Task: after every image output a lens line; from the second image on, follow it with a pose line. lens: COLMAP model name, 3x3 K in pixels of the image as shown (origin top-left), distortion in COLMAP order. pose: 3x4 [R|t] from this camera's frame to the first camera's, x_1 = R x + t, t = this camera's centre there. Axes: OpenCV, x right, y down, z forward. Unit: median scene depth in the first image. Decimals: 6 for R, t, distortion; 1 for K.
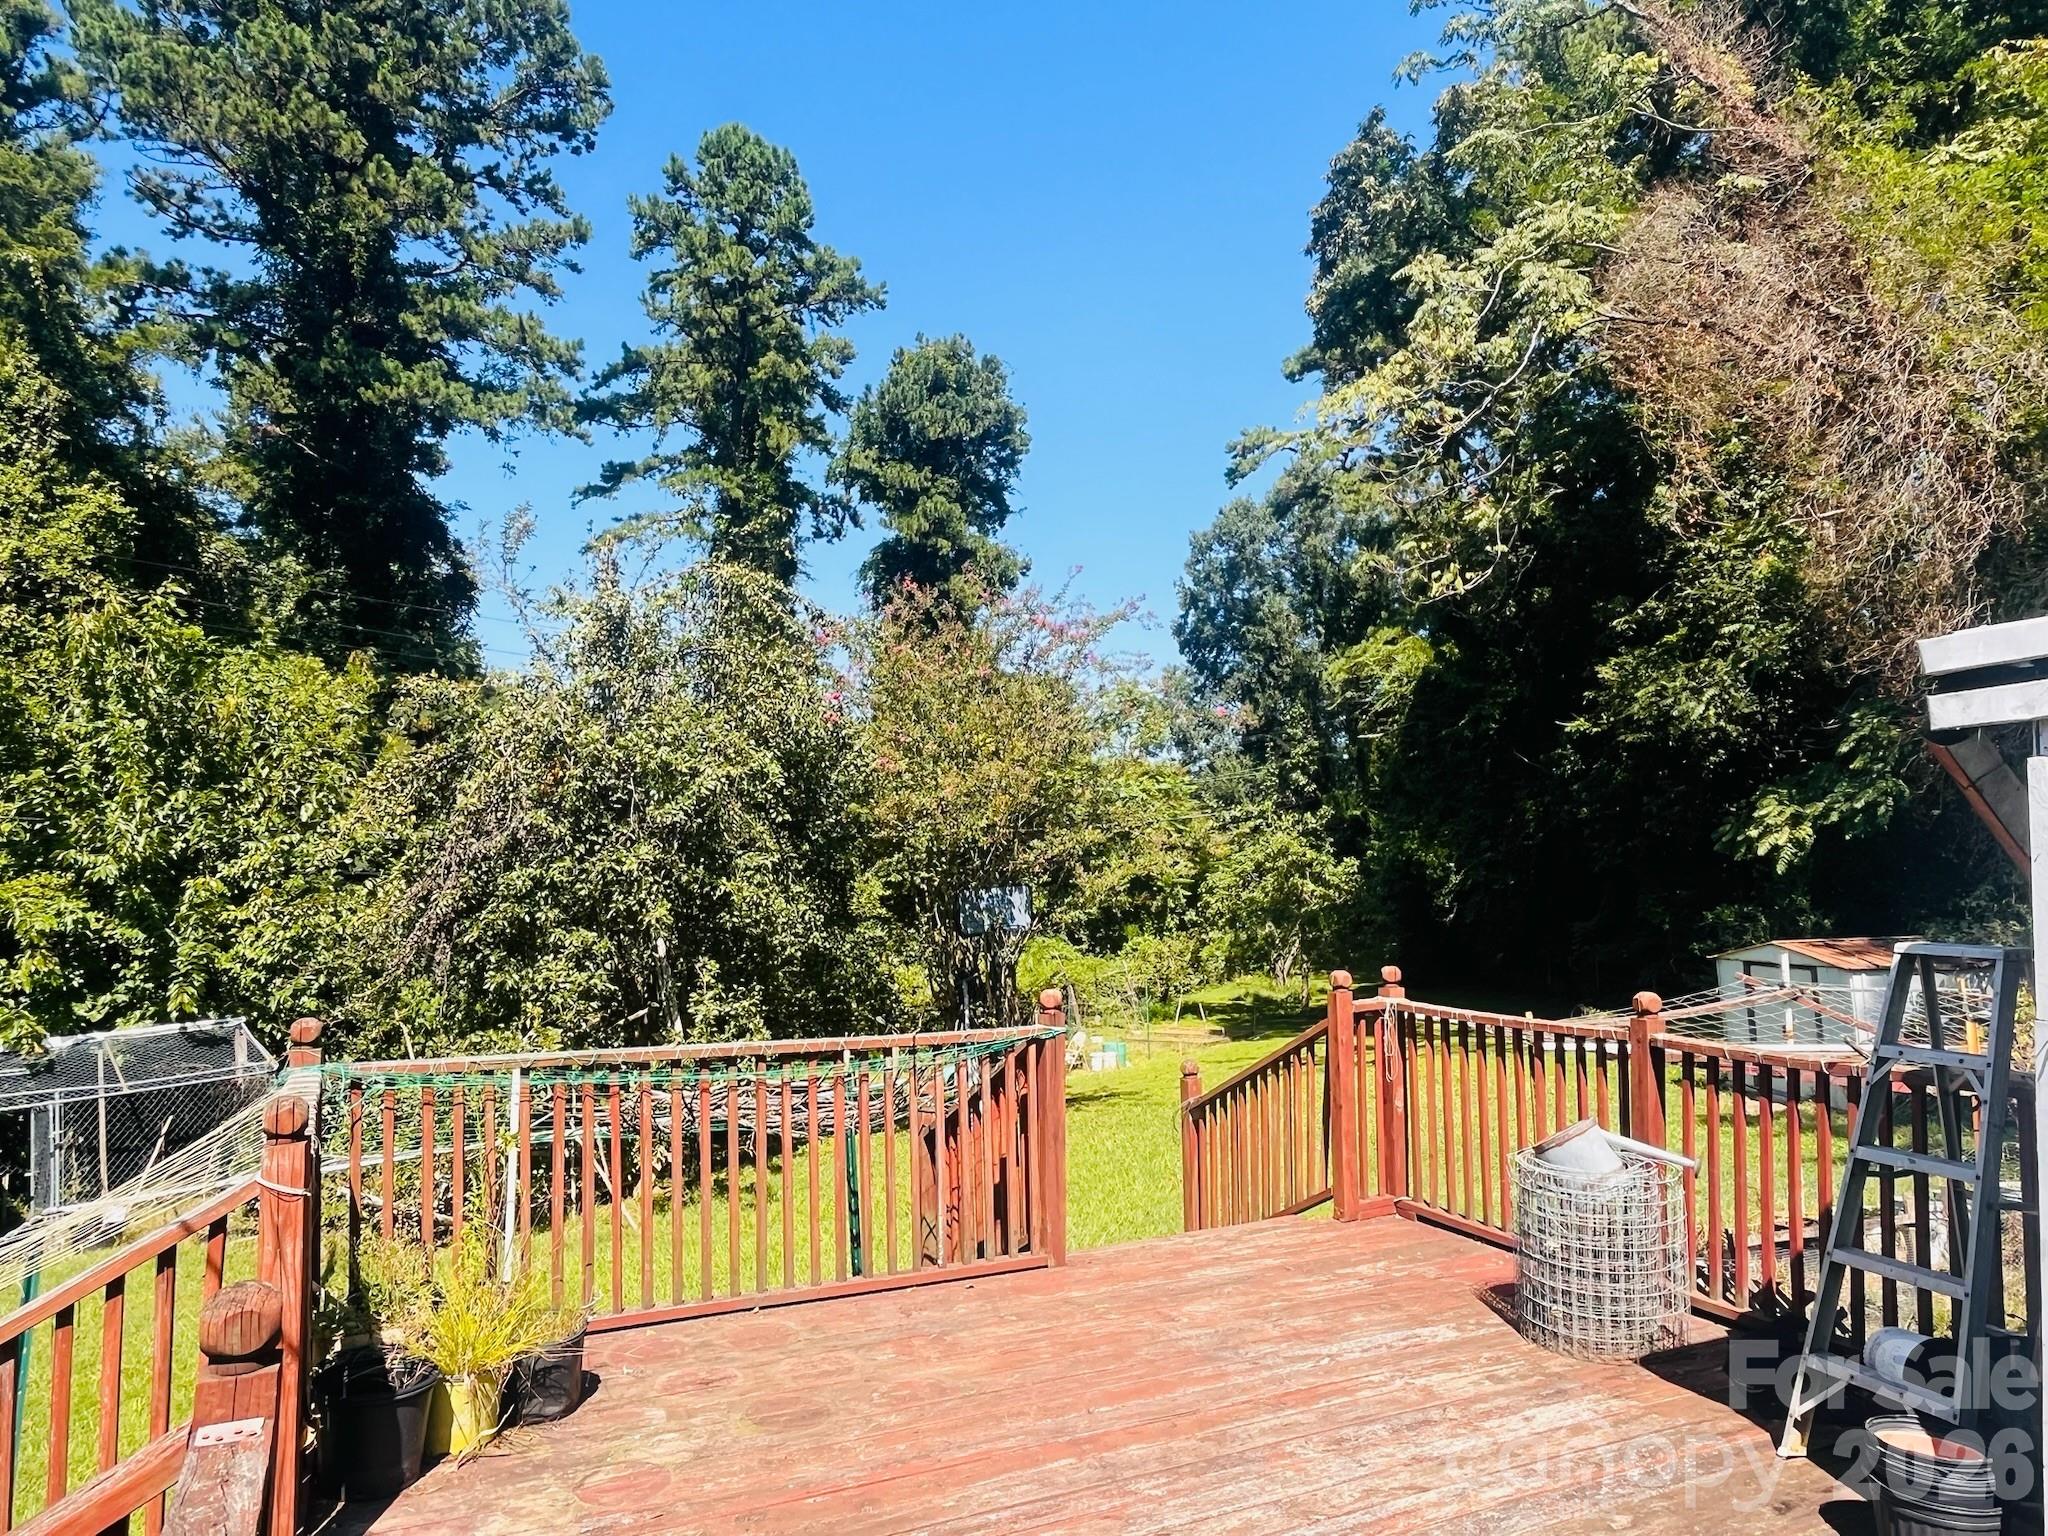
lens RADIAL K [[1313.1, 0, 1029.0], [0, 1313.1, 777.9], [0, 0, 1]] dist [-0.008270, 0.001673]
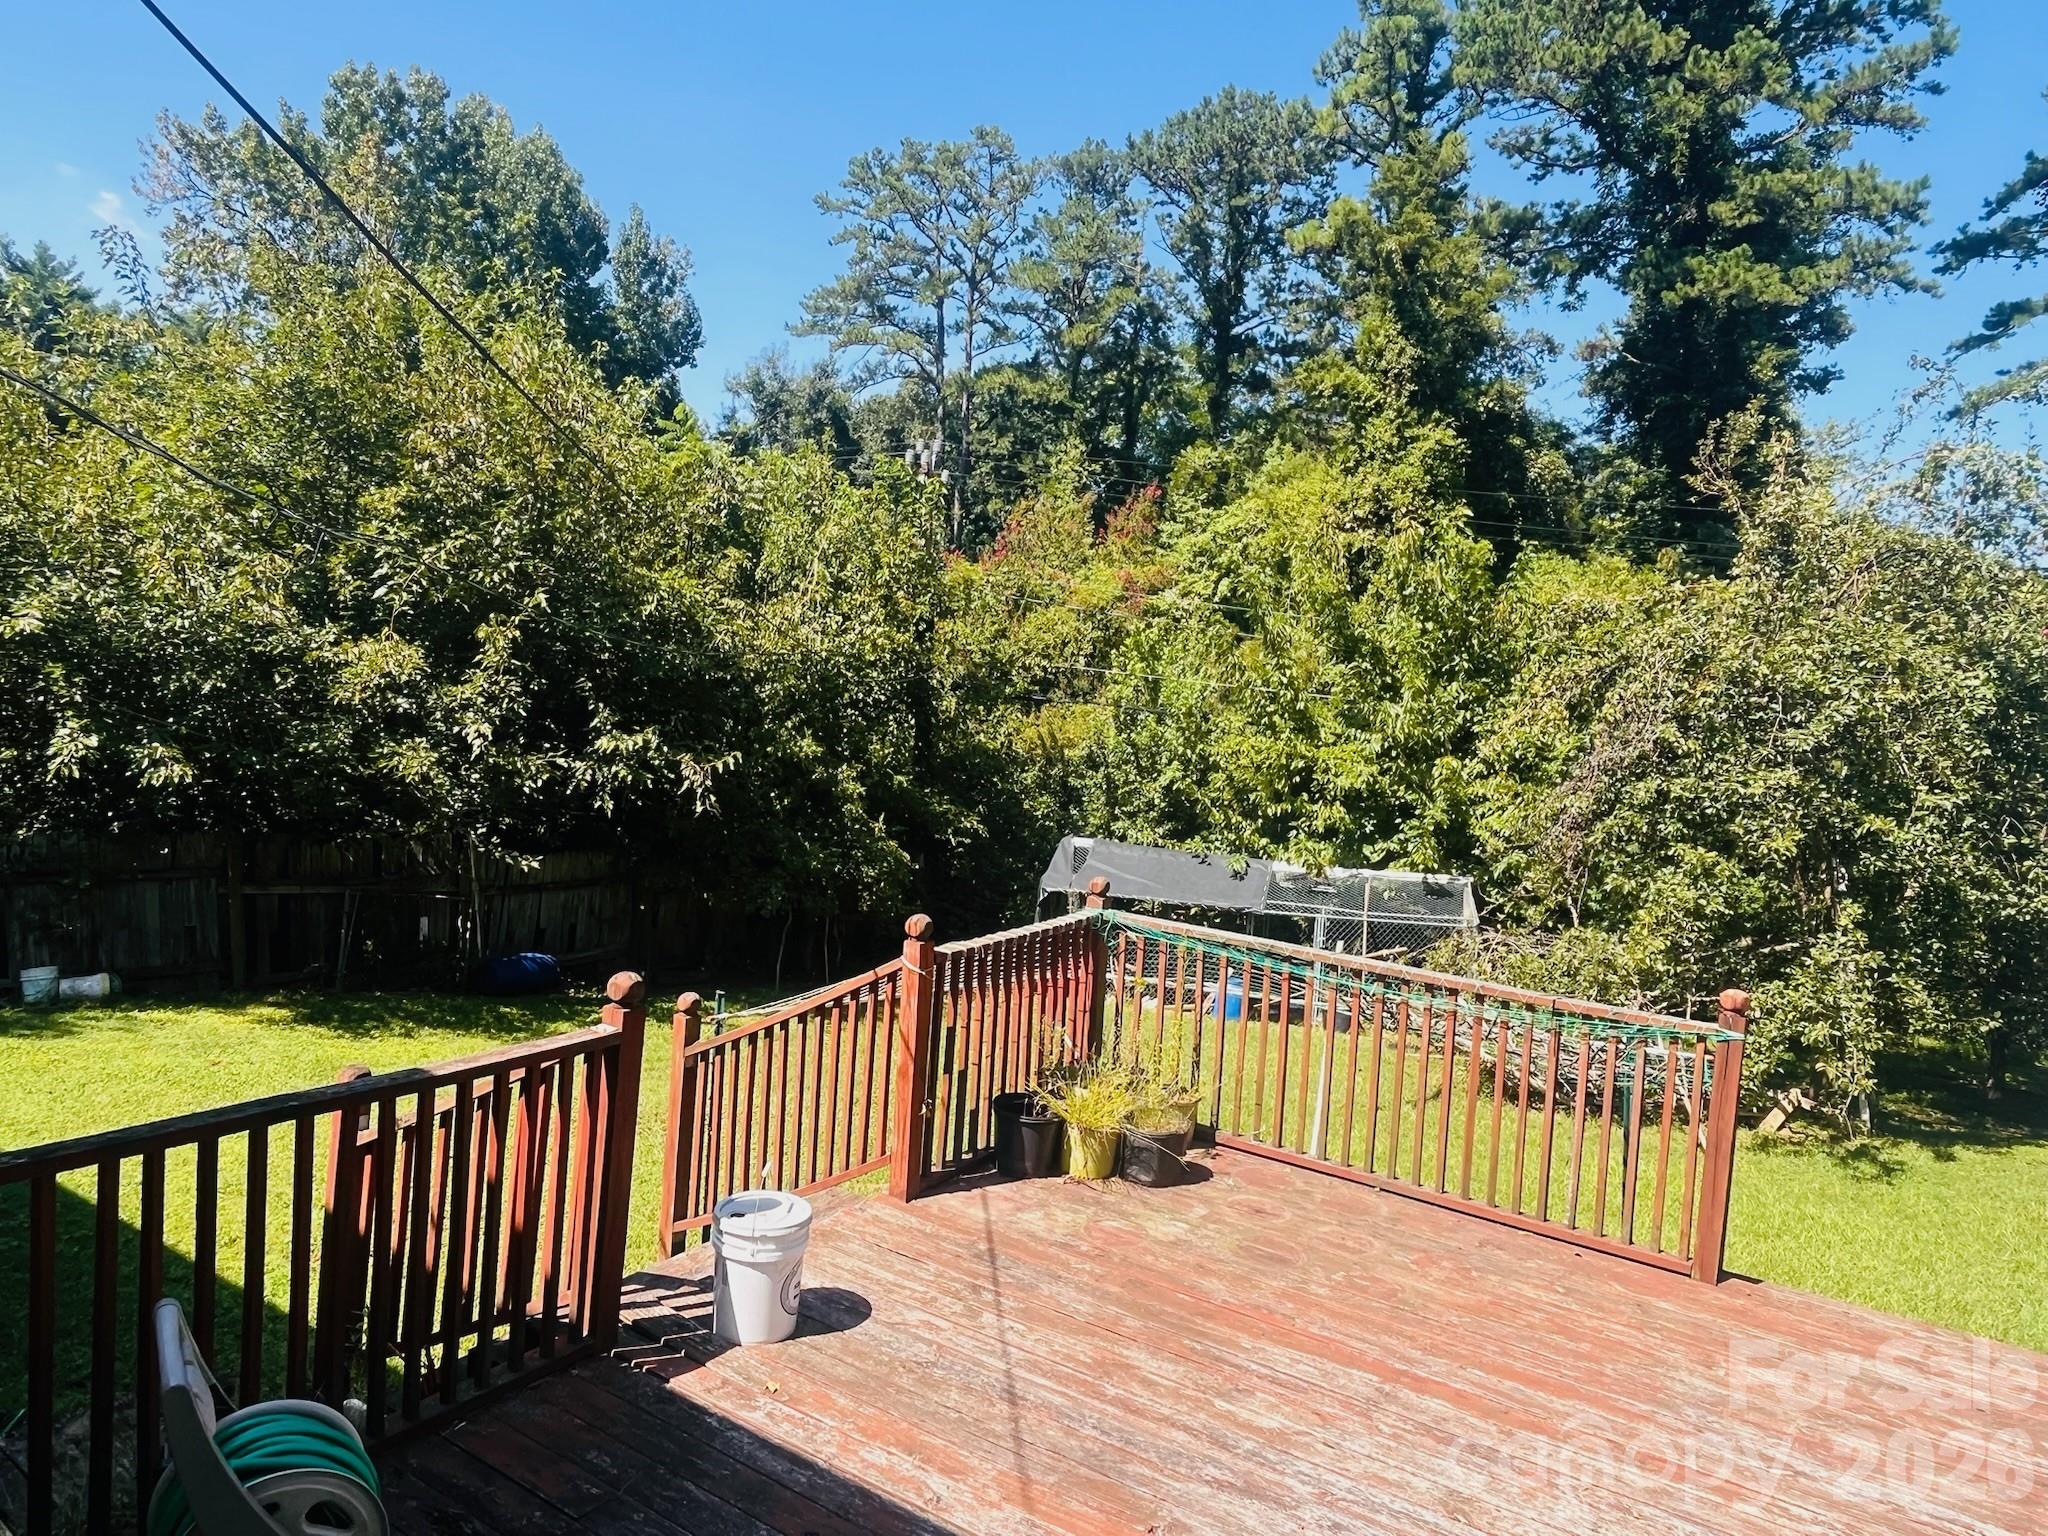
lens RADIAL K [[1313.1, 0, 1029.0], [0, 1313.1, 777.9], [0, 0, 1]] dist [-0.008270, 0.001673]
pose [[0.525297, 0.106616, -0.844213, 0.145718], [-0.027775, 0.993739, 0.108218, -0.019514], [0.850465, -0.033399, 0.524970, 0.033525]]
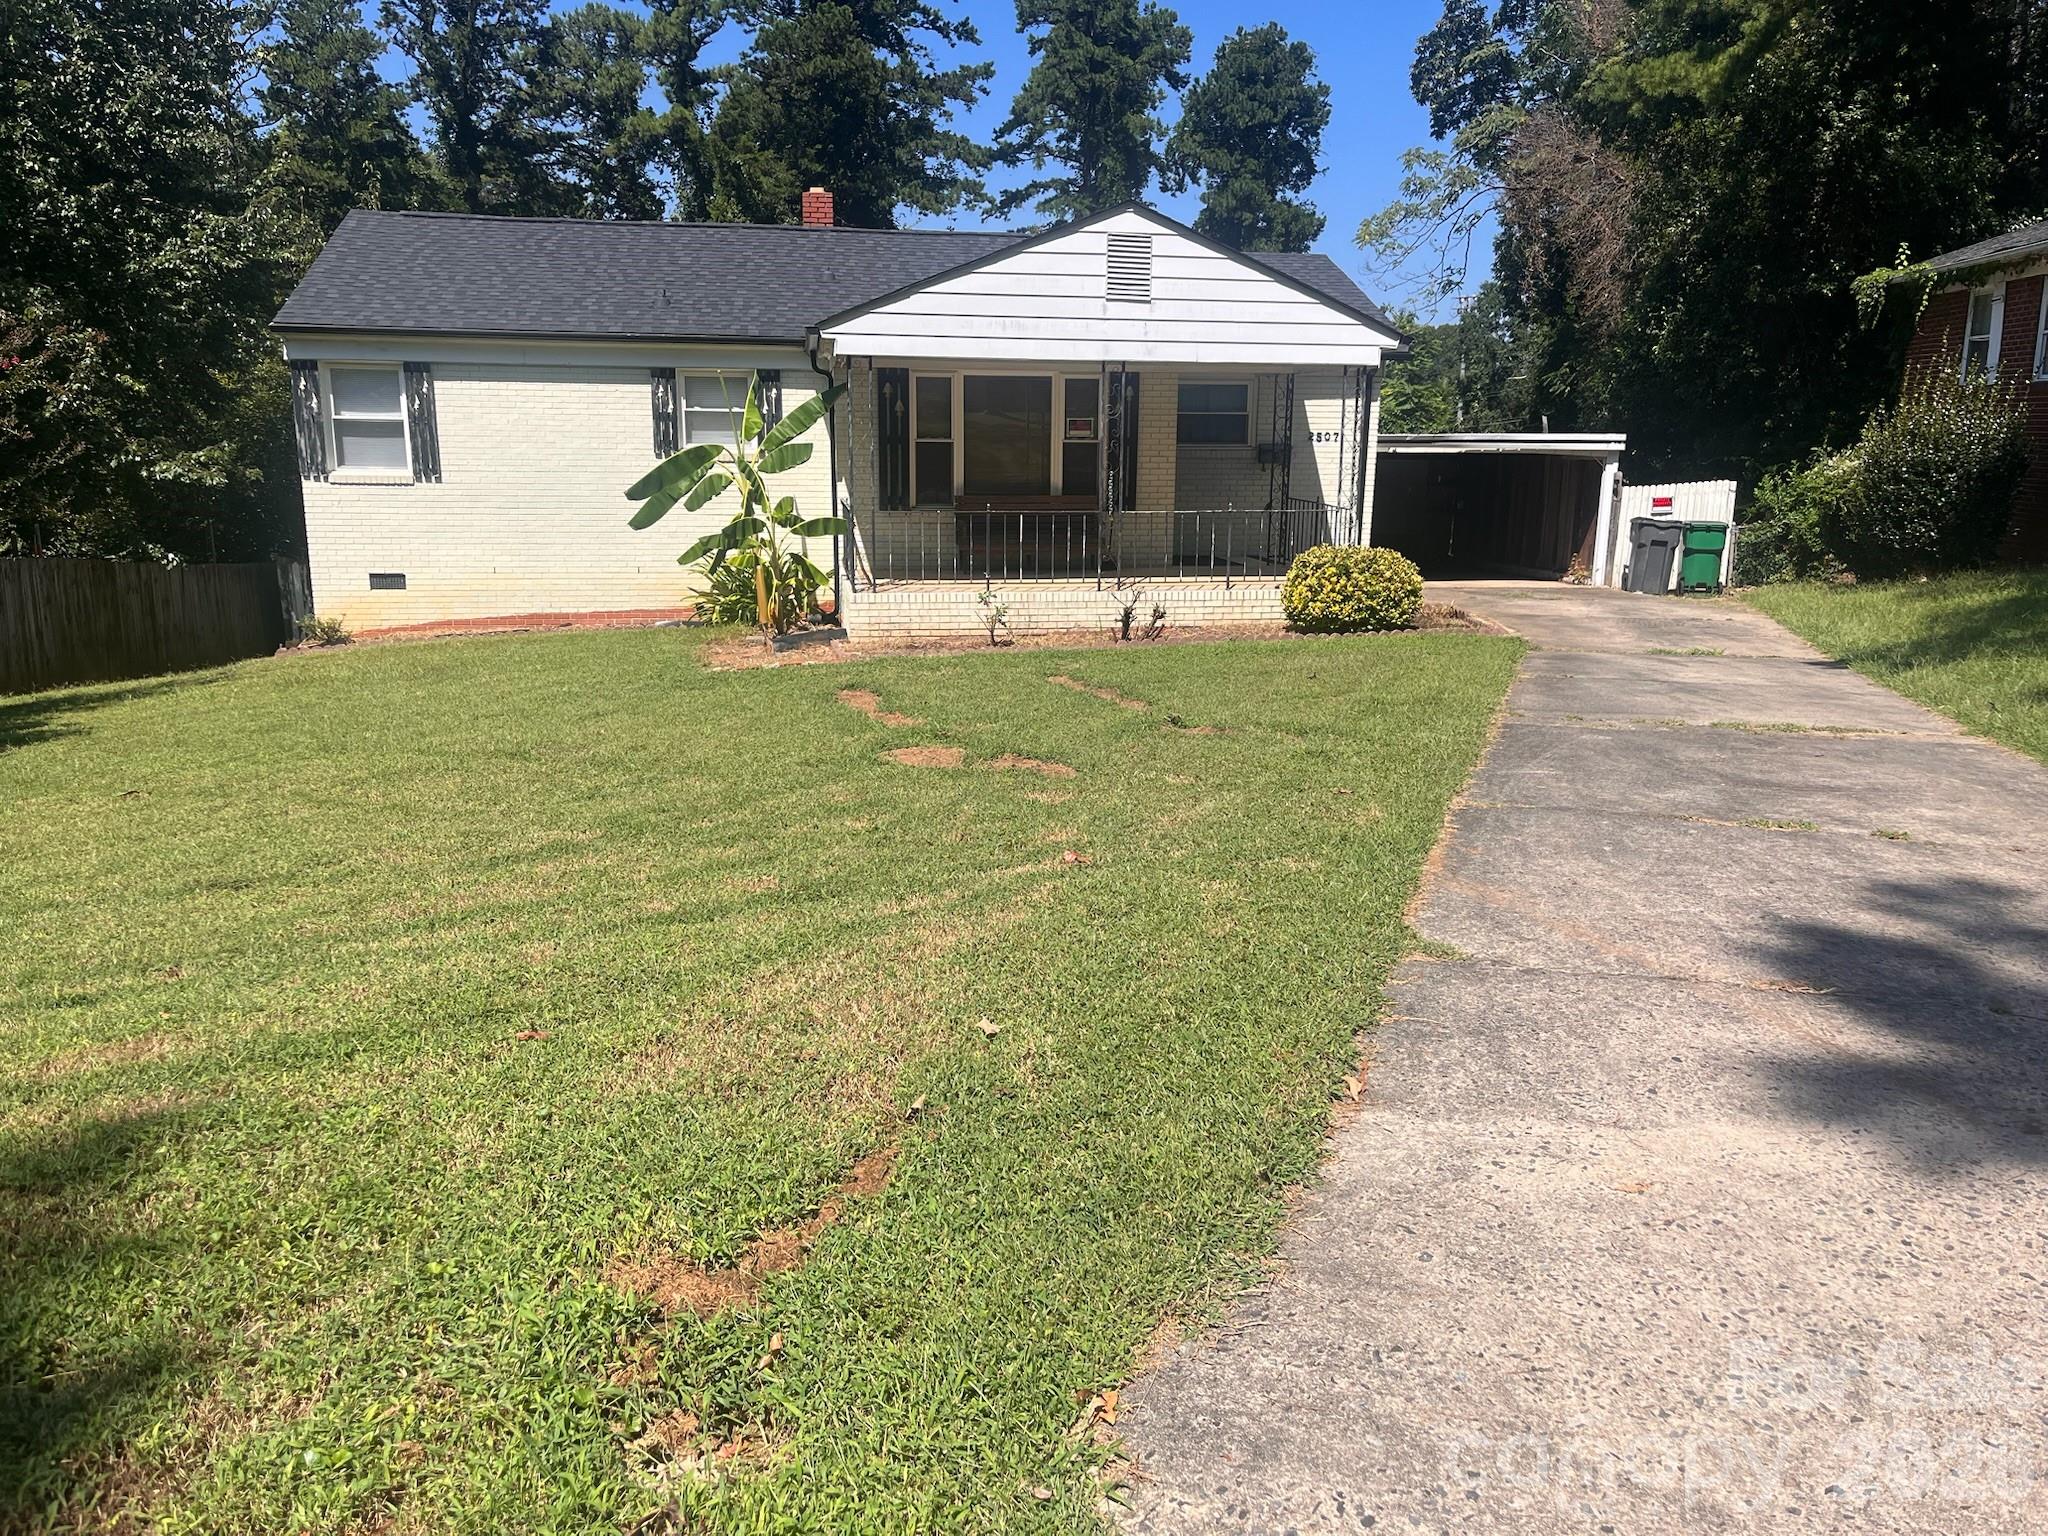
lens RADIAL K [[1535.2, 0, 1024.7], [0, 1535.2, 770.1], [0, 0, 1]] dist [0.000560, 0.000109]
pose [[0.958811, 0.064188, -0.276697, 0.365692], [0.008940, 0.966831, 0.255261, -0.075742], [0.283904, -0.247221, 0.926434, -1.241715]]
